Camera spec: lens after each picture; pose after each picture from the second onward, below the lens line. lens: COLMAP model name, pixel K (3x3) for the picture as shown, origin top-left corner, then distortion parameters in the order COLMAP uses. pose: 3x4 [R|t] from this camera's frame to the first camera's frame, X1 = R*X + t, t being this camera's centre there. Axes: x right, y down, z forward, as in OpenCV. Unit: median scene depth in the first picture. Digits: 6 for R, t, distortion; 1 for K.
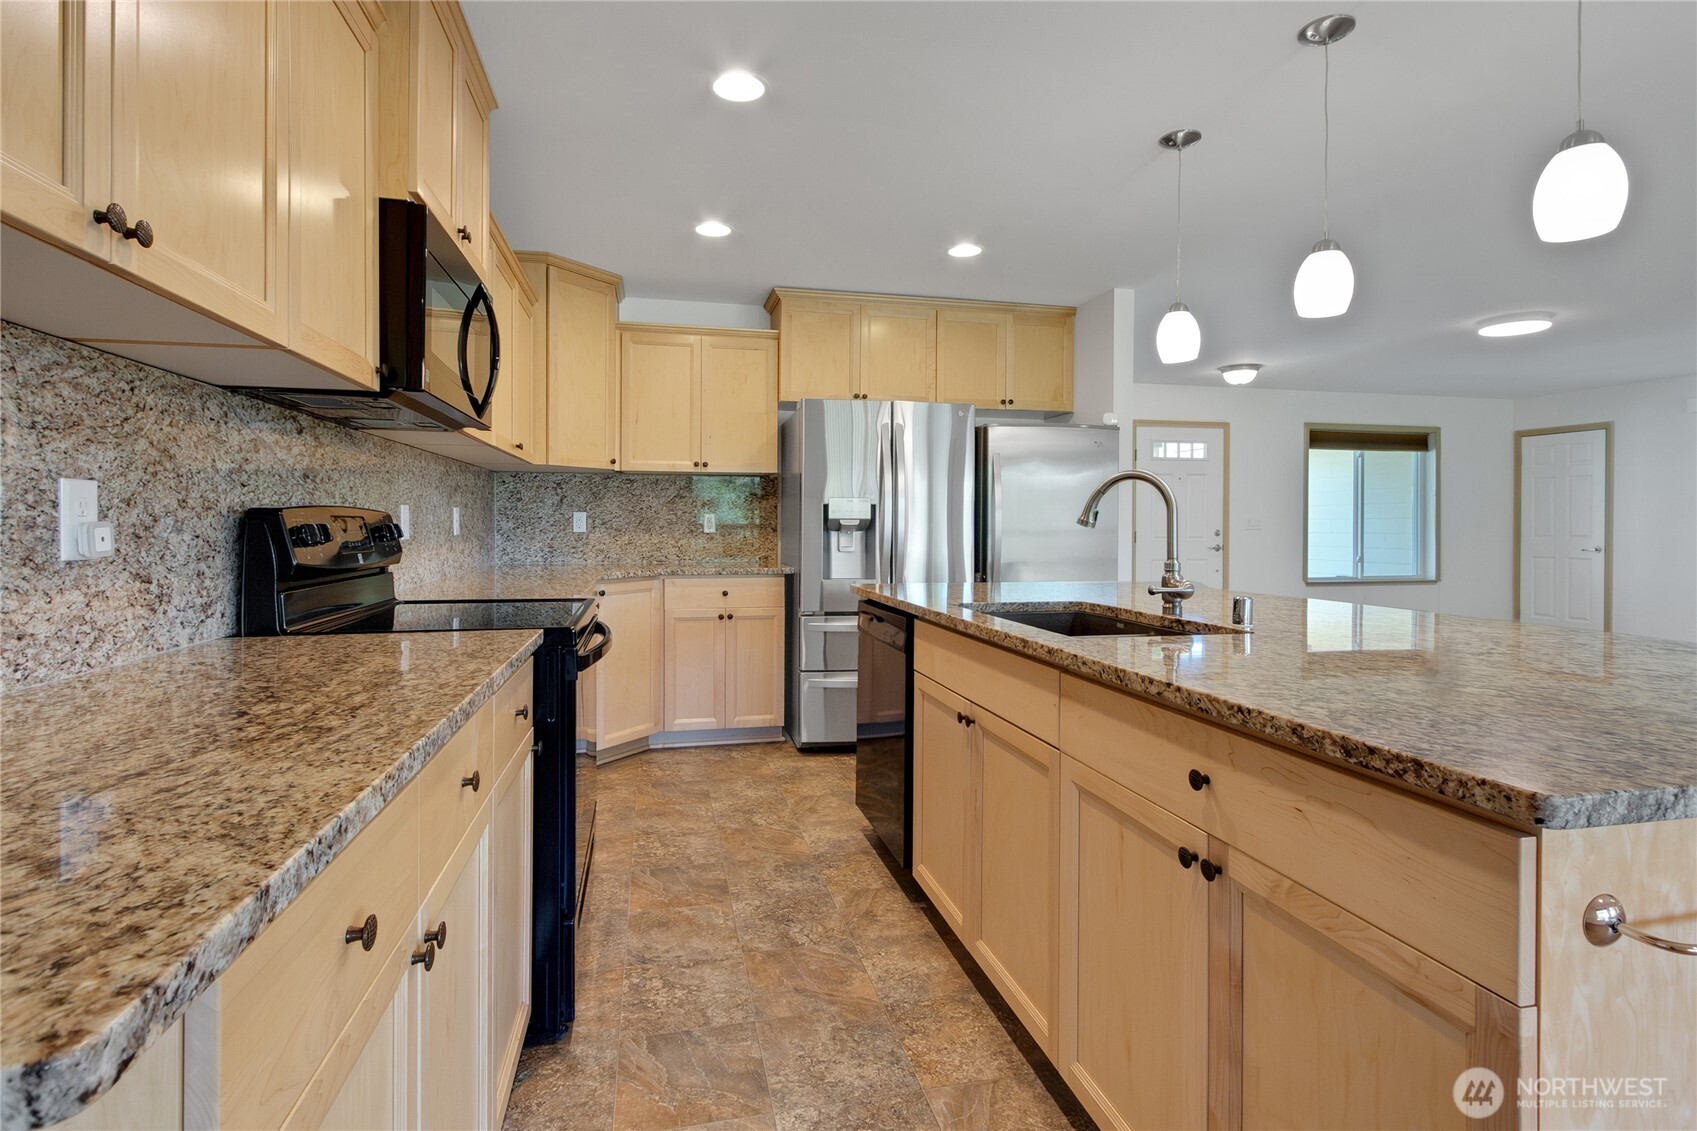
lens RADIAL K [[821.1, 0, 838.3], [0, 821.1, 529.7], [0, 0, 1]] dist [0.004400, 0.000581]
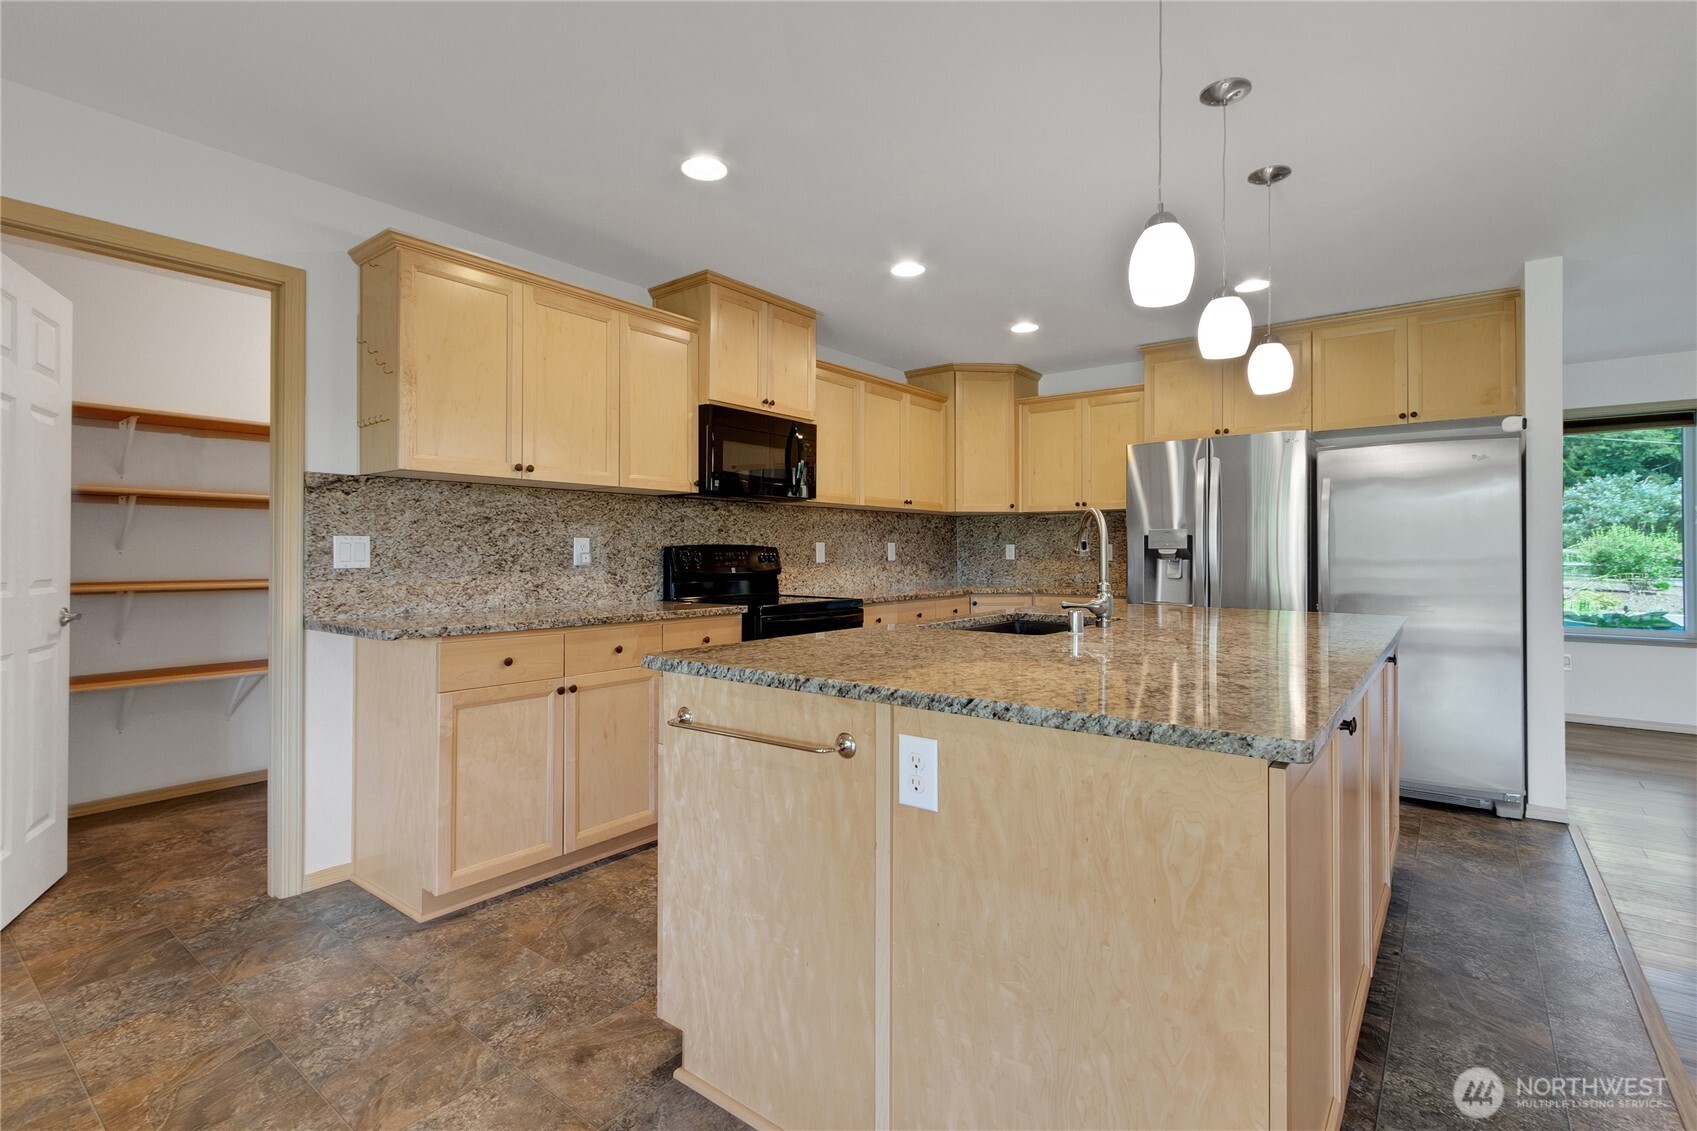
lens RADIAL K [[789.0, 0, 831.6], [0, 789.0, 553.5], [0, 0, 1]] dist [0.002050, 0.000467]
pose [[0.626400, -0.001484, -0.779500, 0.812749], [-0.005049, 0.999969, -0.005961, 0.003164], [0.779485, 0.007670, 0.626373, -0.026590]]
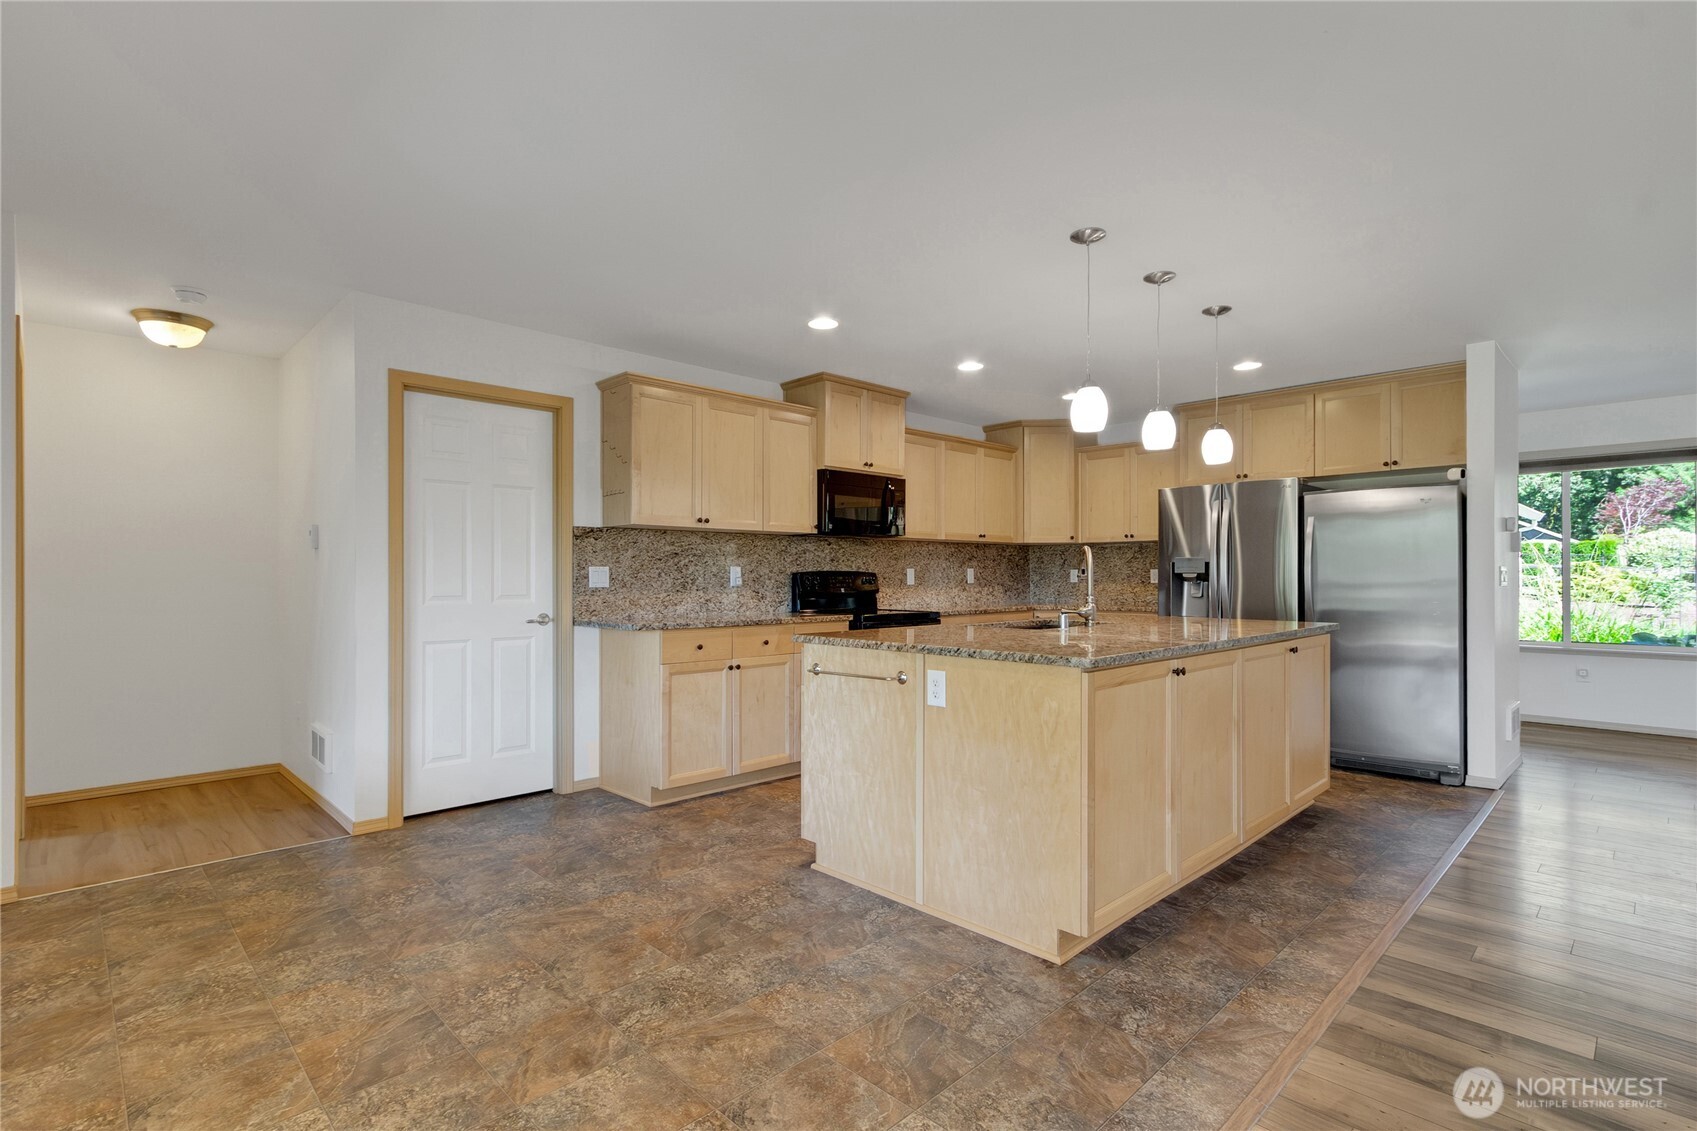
lens RADIAL K [[799.7, 0, 832.5], [0, 799.7, 580.3], [0, 0, 1]] dist [0.001345, 0.000229]
pose [[0.516327, 0.001214, -0.856391, 1.235628], [-0.004441, 0.999989, -0.001259, 0.005013], [0.856380, 0.004453, 0.516327, -0.291626]]
